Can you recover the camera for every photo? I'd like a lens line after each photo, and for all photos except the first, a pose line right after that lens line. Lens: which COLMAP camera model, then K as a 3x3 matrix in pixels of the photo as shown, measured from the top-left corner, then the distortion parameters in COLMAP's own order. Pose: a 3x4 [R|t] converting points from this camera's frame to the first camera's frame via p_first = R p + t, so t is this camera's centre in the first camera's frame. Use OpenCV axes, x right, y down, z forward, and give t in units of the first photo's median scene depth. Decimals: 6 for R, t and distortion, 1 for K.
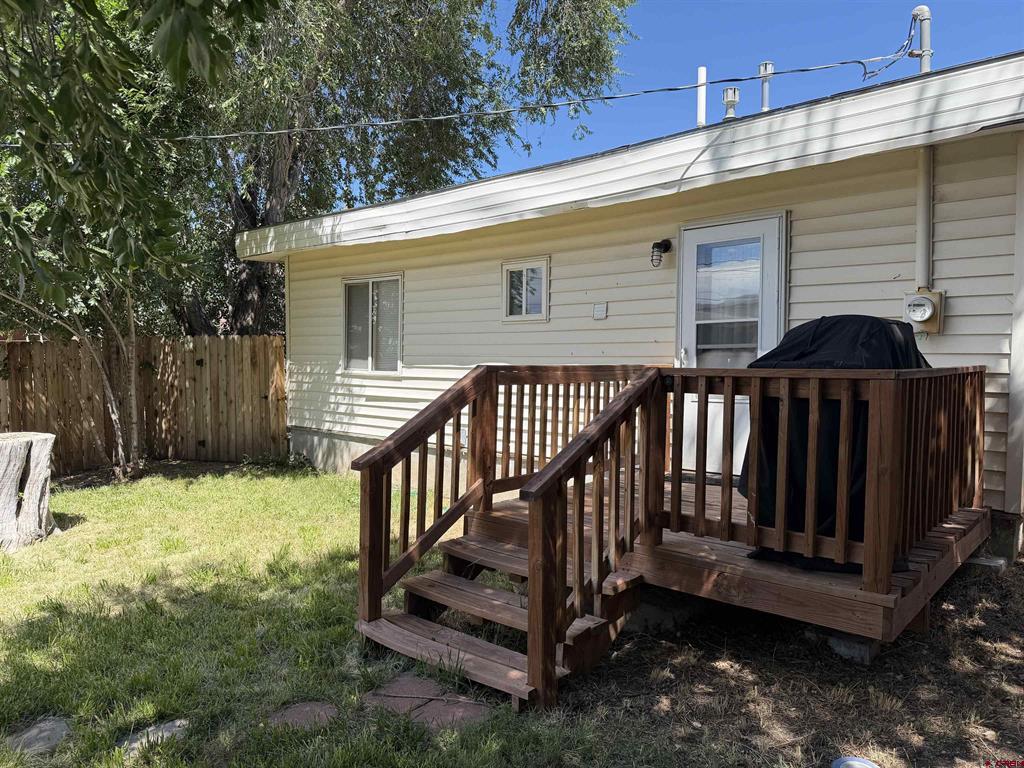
lens RADIAL K [[697.7, 0, 504.1], [0, 697.7, 385.3], [0, 0, 1]] dist [0.080154, -0.125623]
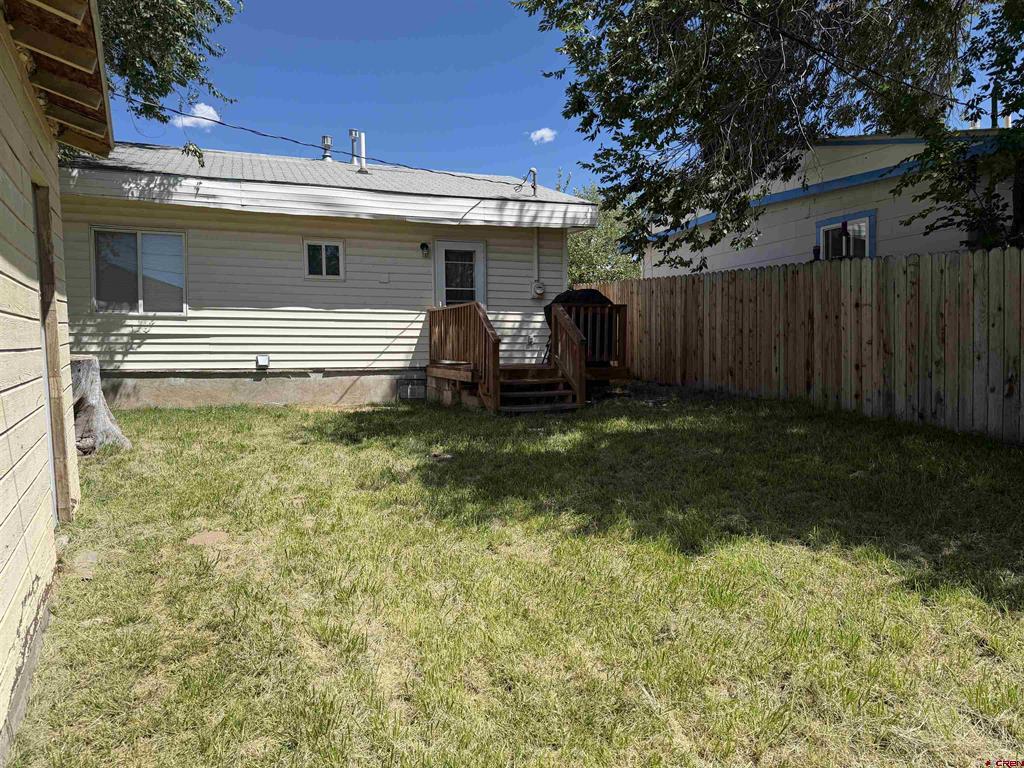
lens RADIAL K [[697.7, 0, 504.1], [0, 697.7, 385.3], [0, 0, 1]] dist [0.080154, -0.125623]
pose [[0.468096, -0.060585, 0.881599, -4.769050], [0.032282, 0.998153, 0.051454, 0.294788], [-0.883088, 0.004374, 0.469187, -0.243582]]
